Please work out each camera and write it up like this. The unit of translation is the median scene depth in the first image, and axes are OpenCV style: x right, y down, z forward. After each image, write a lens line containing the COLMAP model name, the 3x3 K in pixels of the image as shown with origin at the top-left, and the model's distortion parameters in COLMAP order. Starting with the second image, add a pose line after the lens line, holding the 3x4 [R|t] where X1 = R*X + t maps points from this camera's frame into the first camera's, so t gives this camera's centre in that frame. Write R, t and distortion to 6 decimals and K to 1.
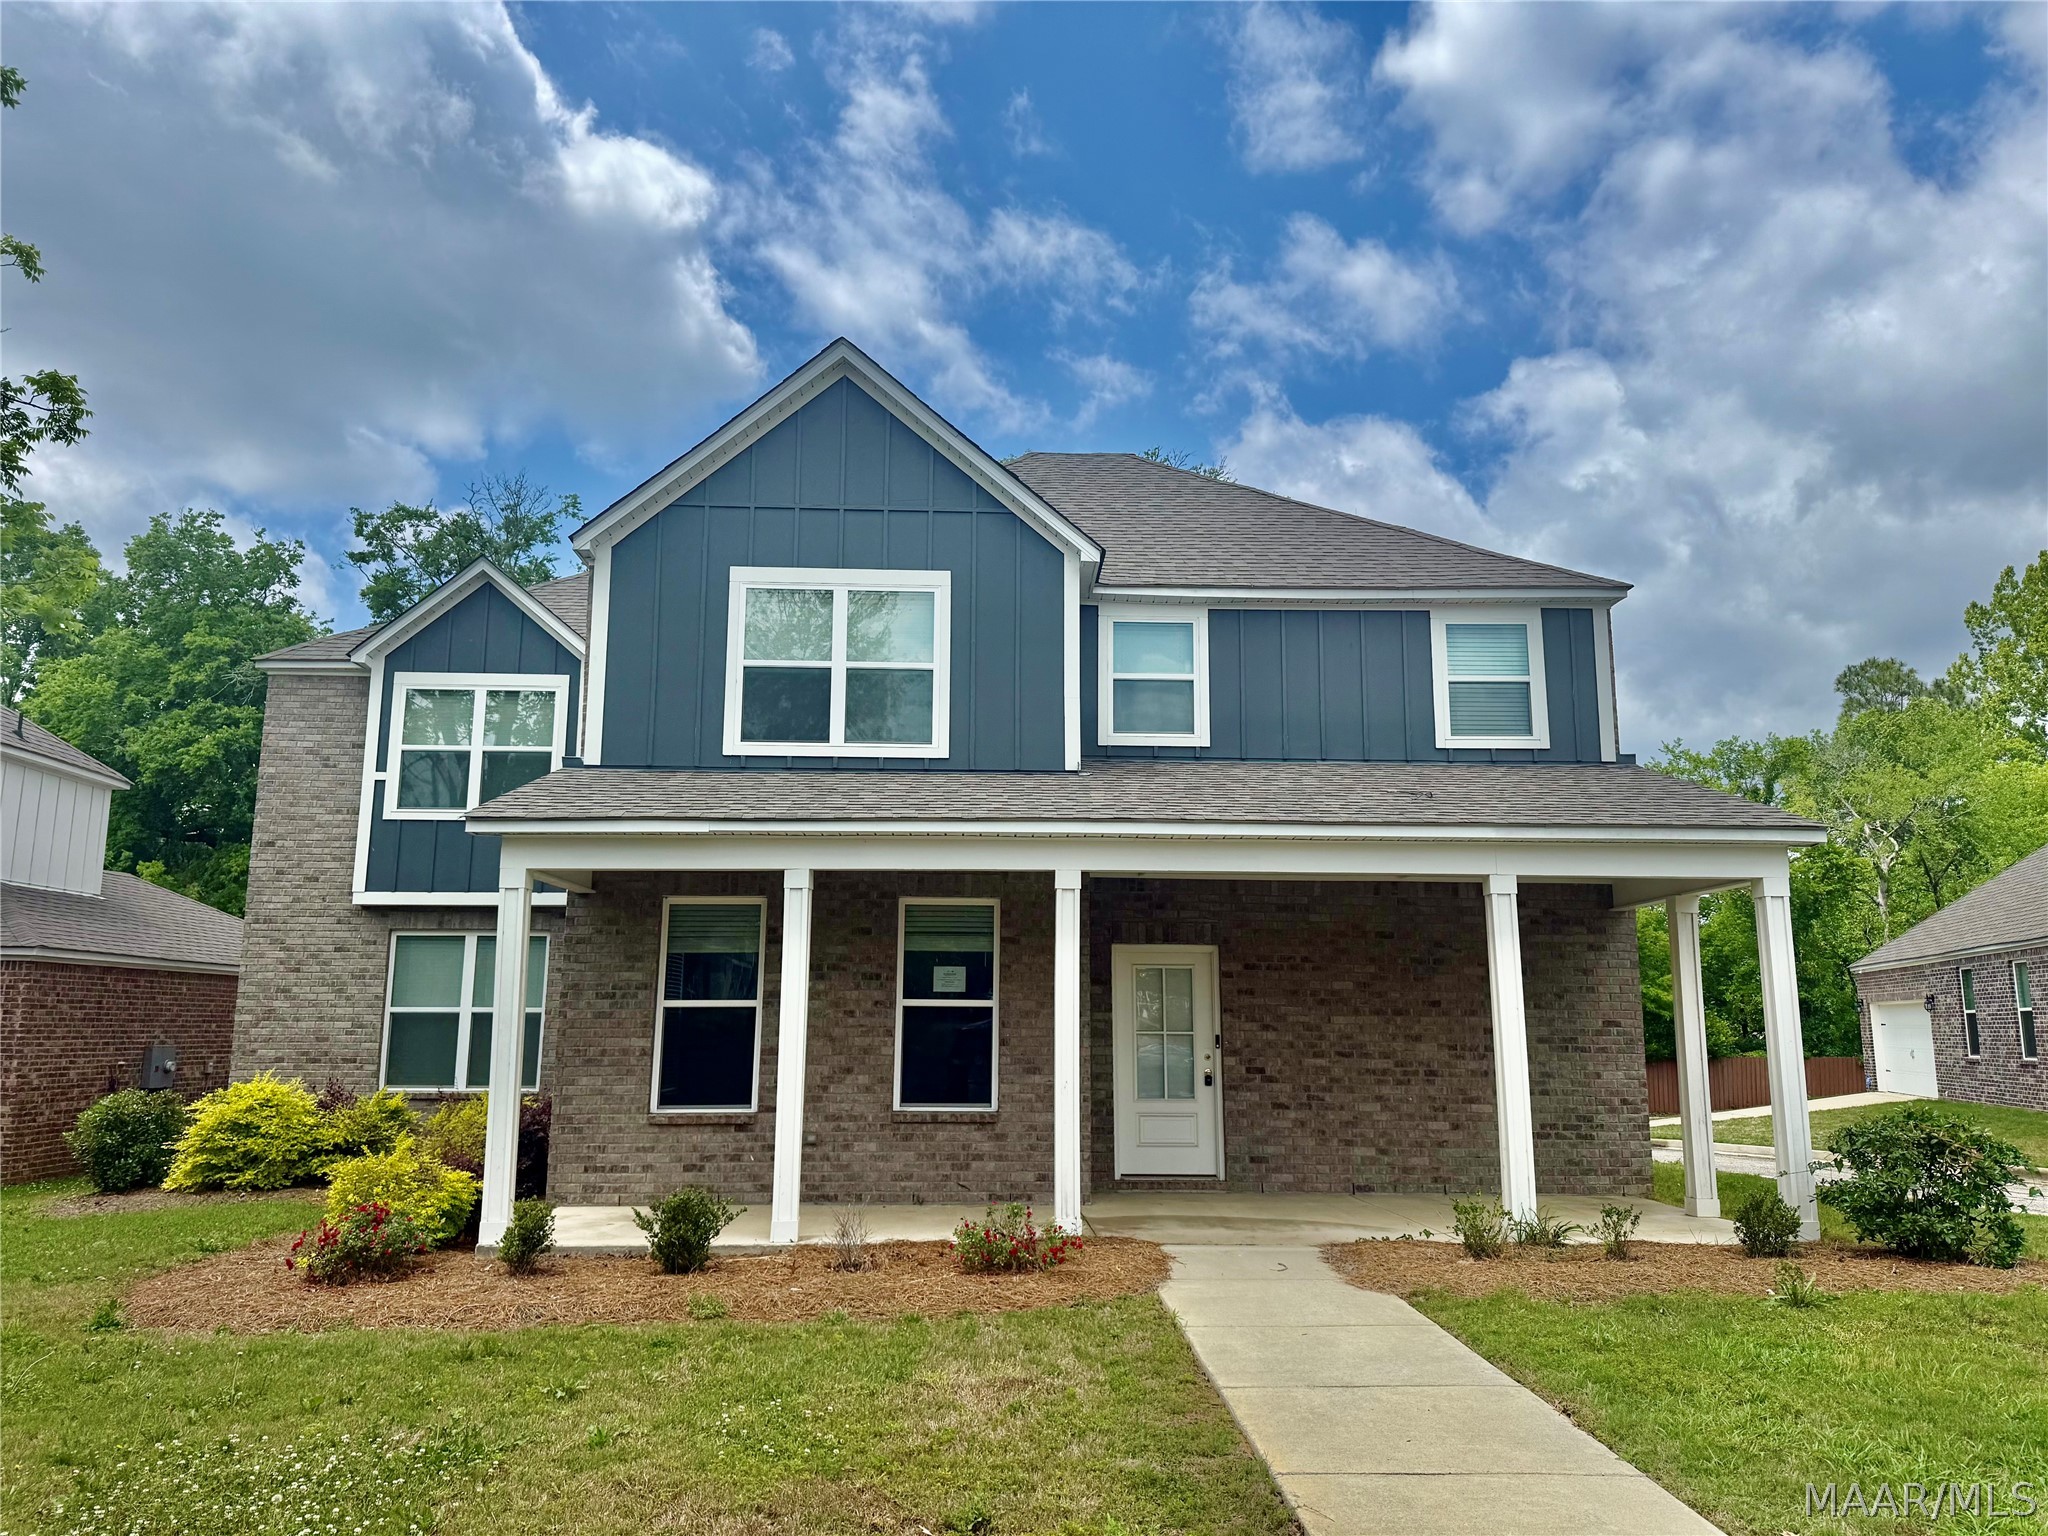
lens RADIAL K [[1432.0, 0, 1024.0], [0, 1432.0, 768.0], [0, 0, 1]] dist [-0.000705, -0.027098]
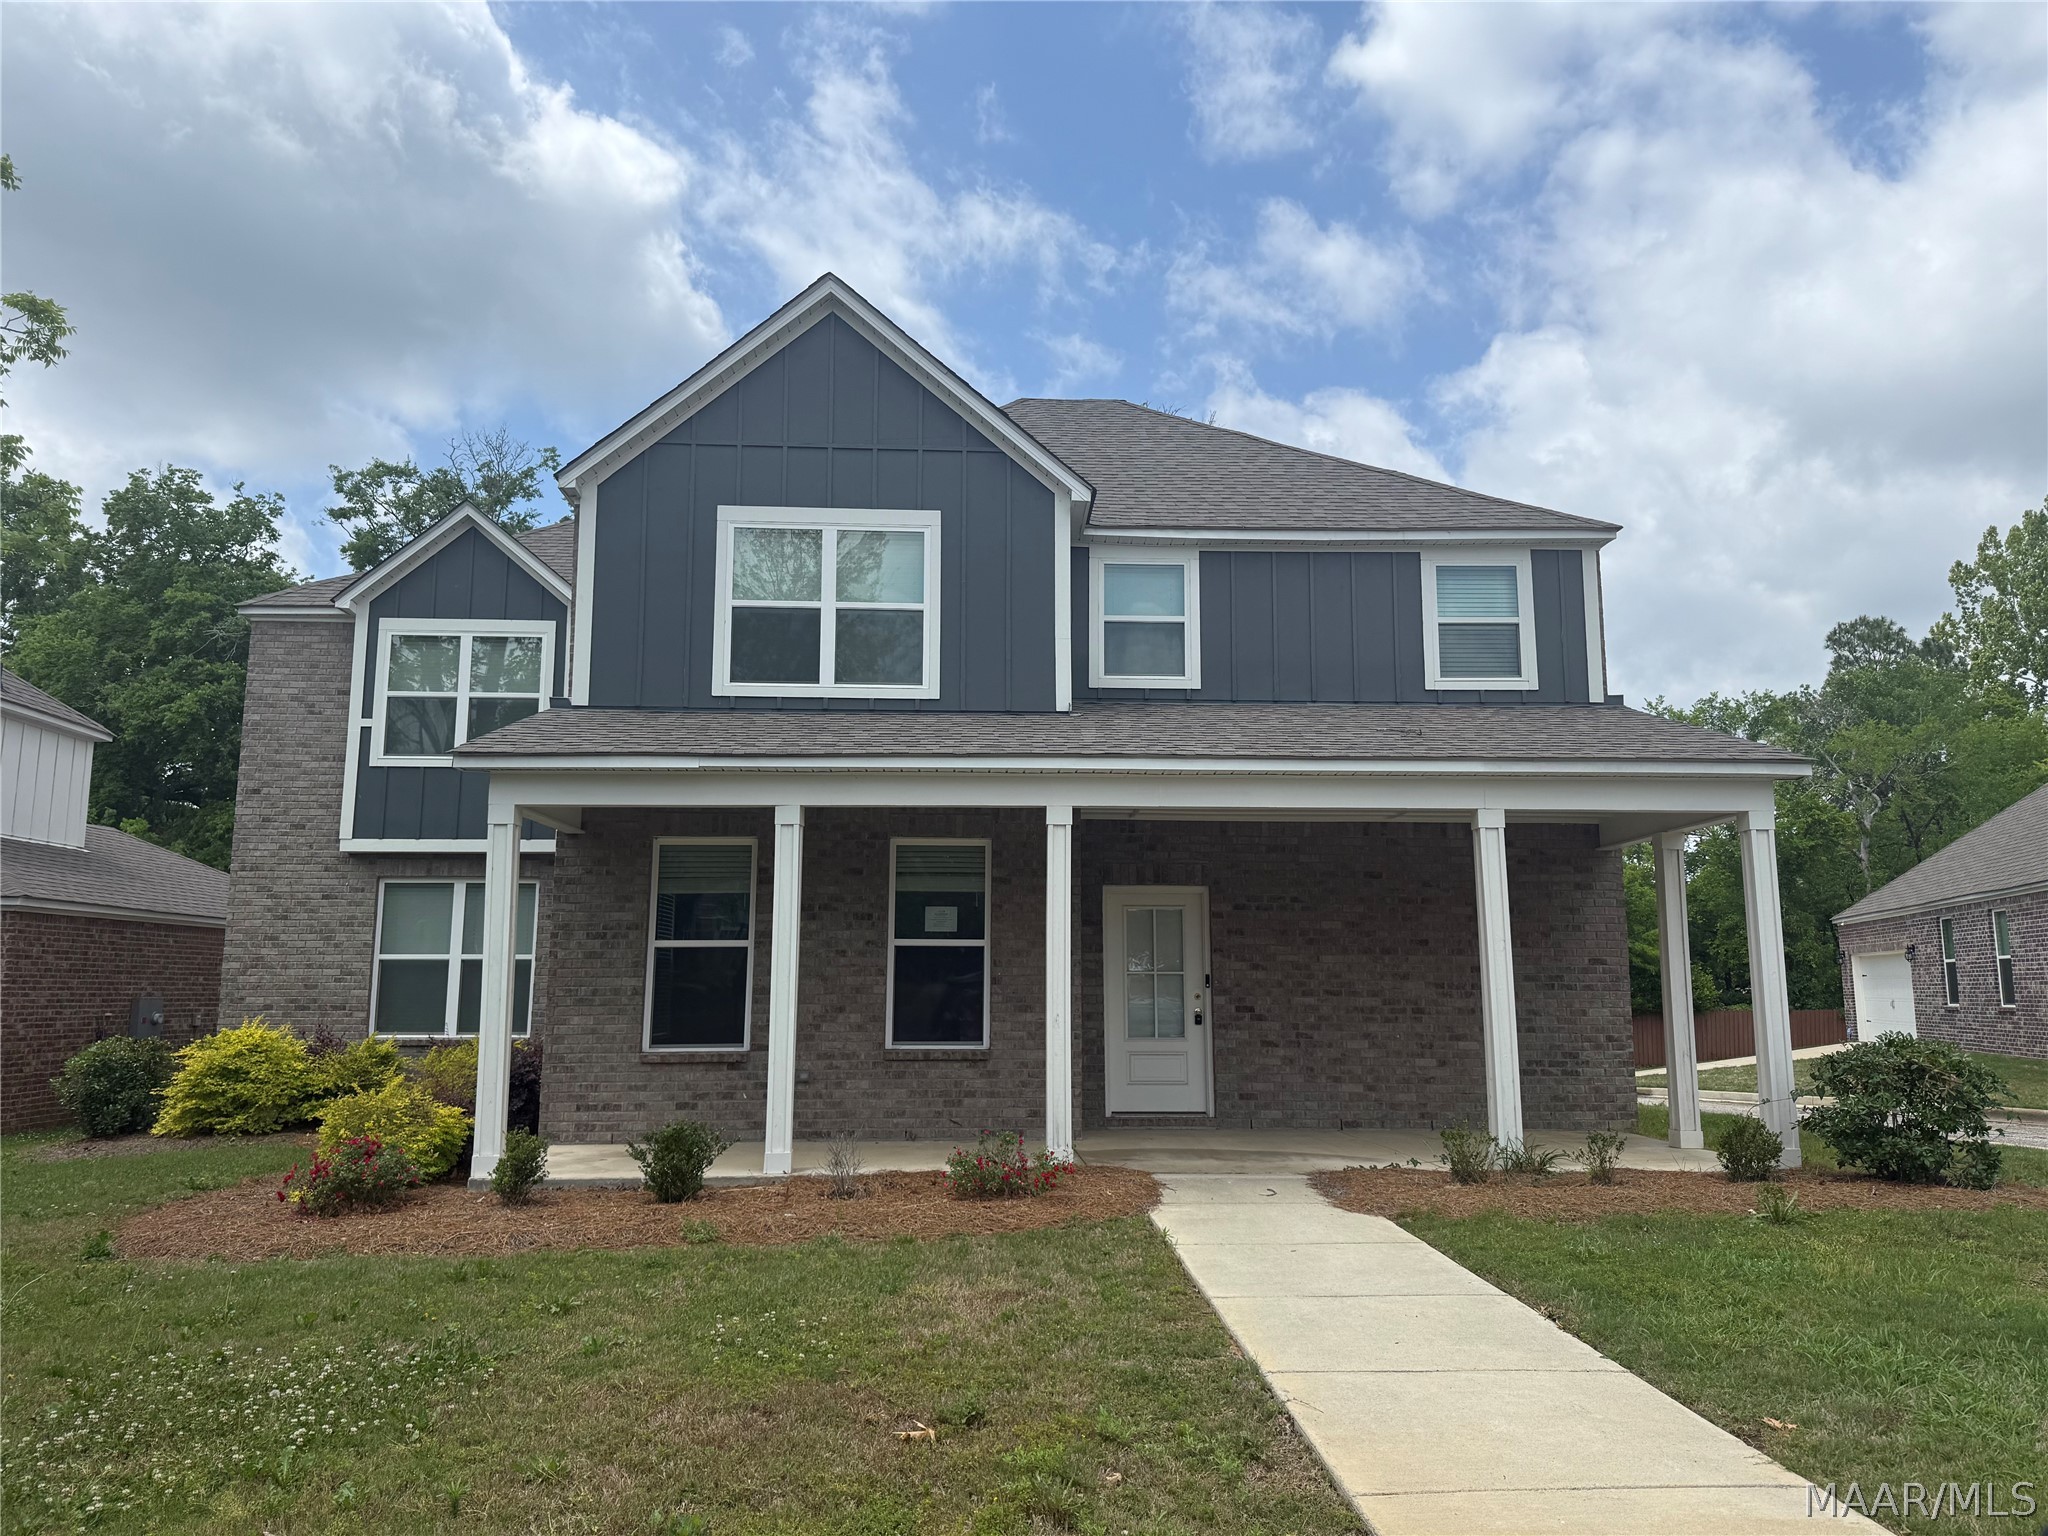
lens RADIAL K [[1430.9, 0, 1035.1], [0, 1430.9, 766.4], [0, 0, 1]] dist [0.006039, -0.037282]
pose [[0.999891, -0.002189, 0.014635, -0.000442], [0.001833, 0.999703, 0.024294, 0.016023], [-0.014683, -0.024265, 0.999598, -0.000110]]
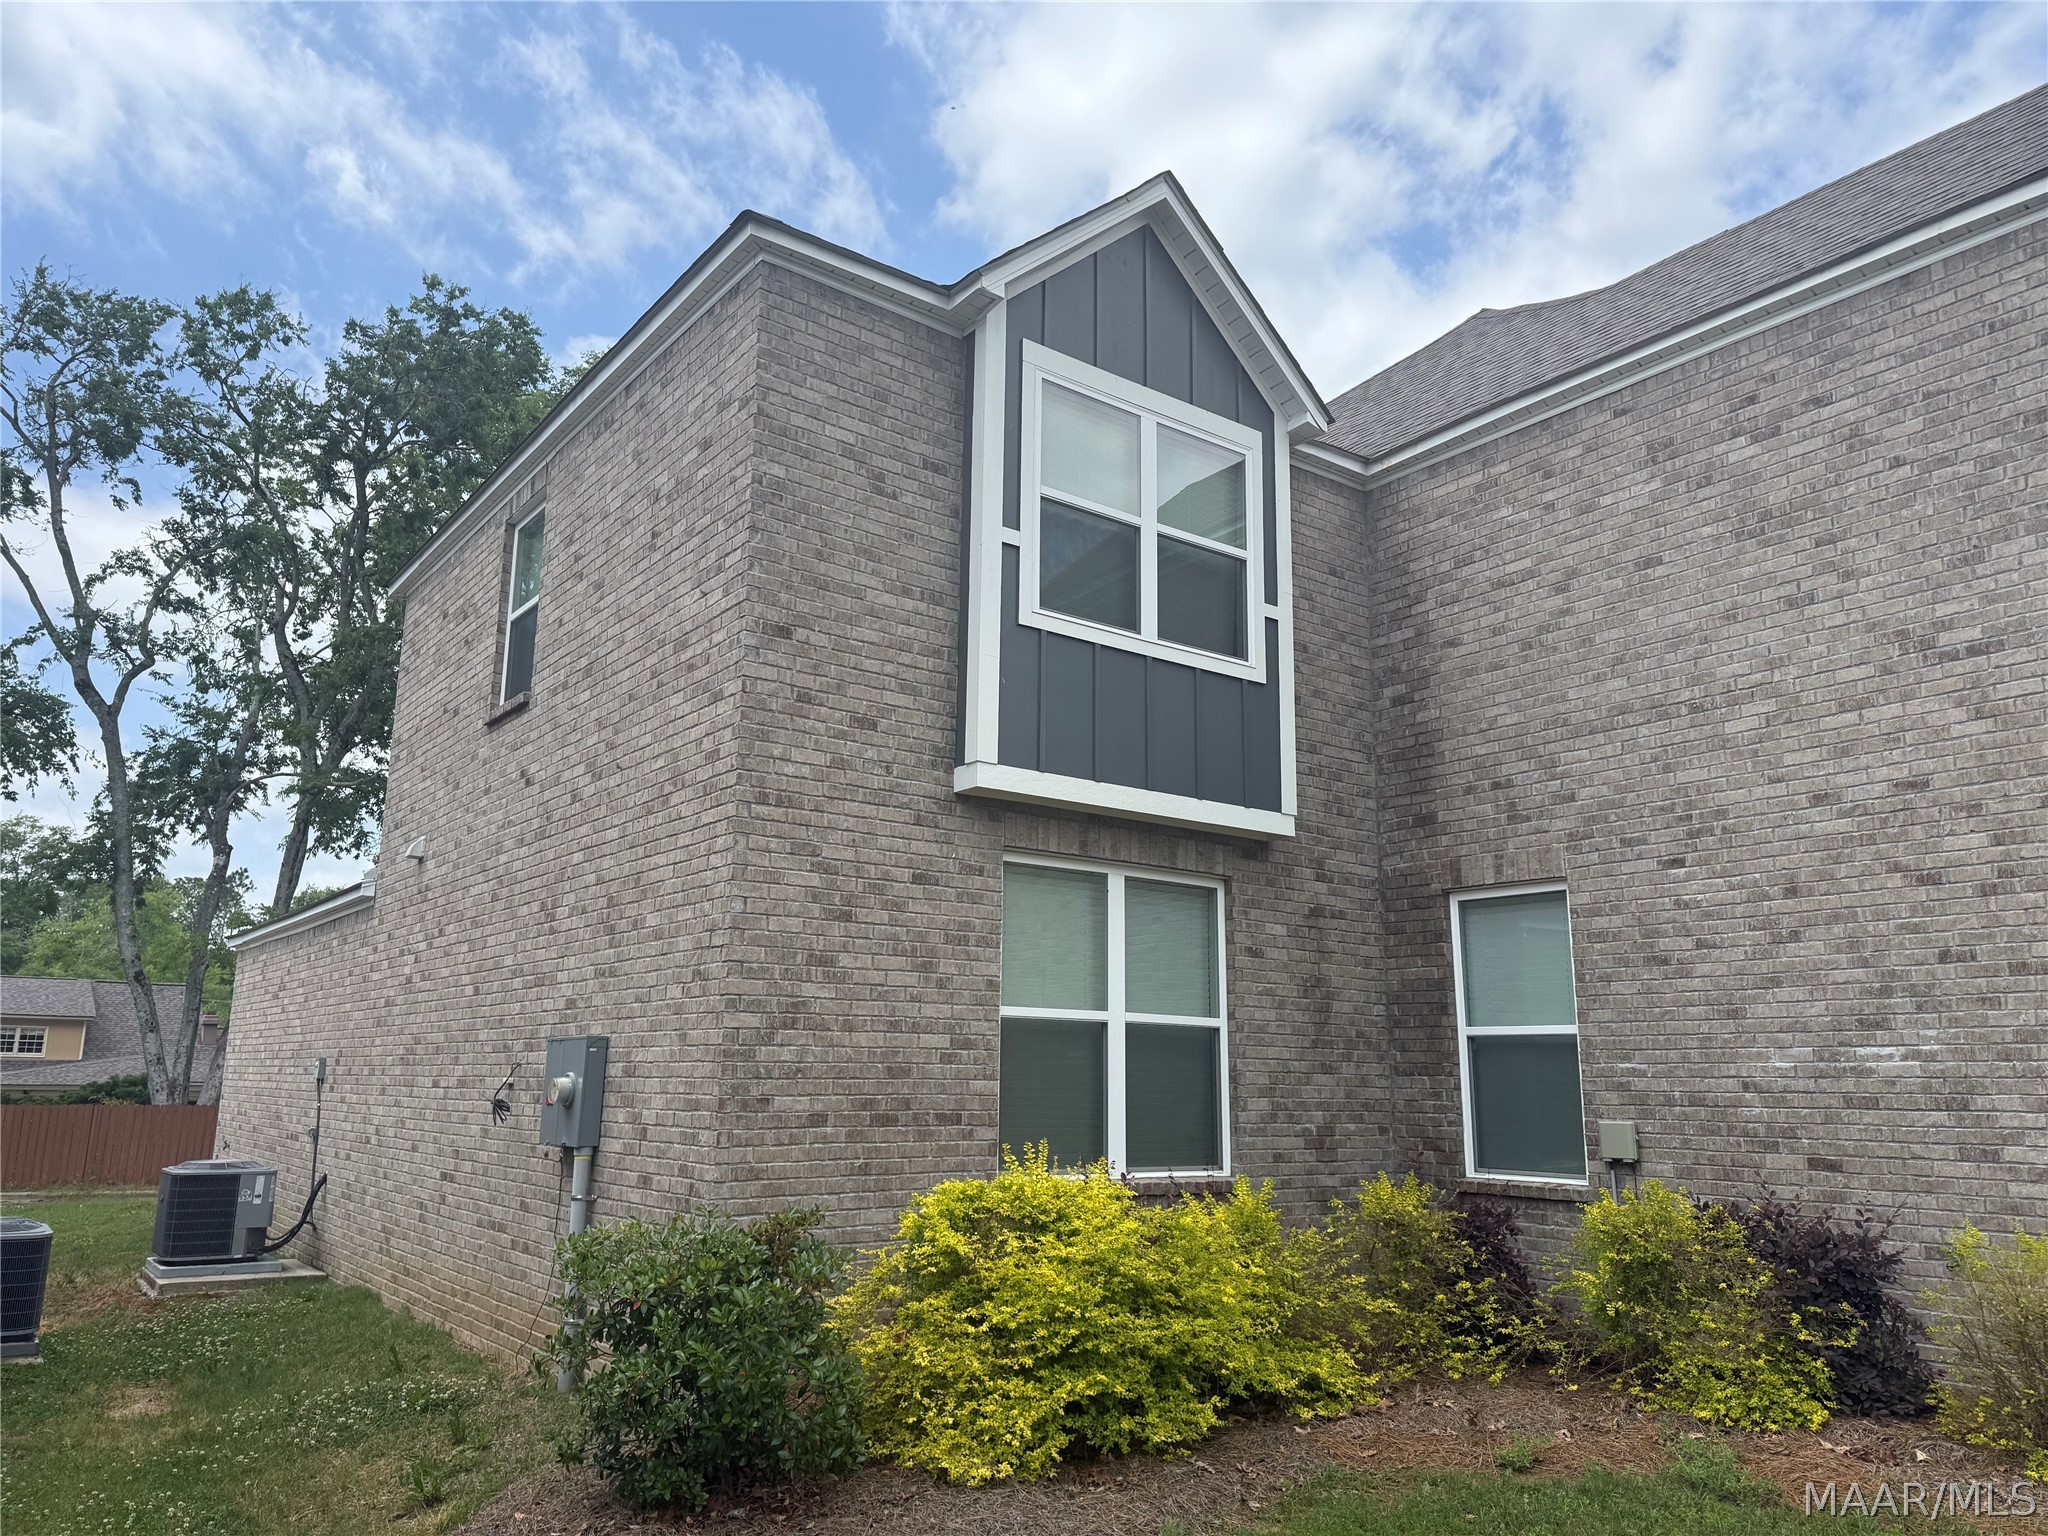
lens RADIAL K [[1442.1, 0, 1022.7], [0, 1442.1, 774.2], [0, 0, 1]] dist [0.122374, -0.000620]
pose [[0.816820, 0.125651, 0.563043, -0.902514], [-0.108560, 0.992034, -0.063897, 0.149010], [-0.566587, -0.008932, 0.823954, 0.735979]]
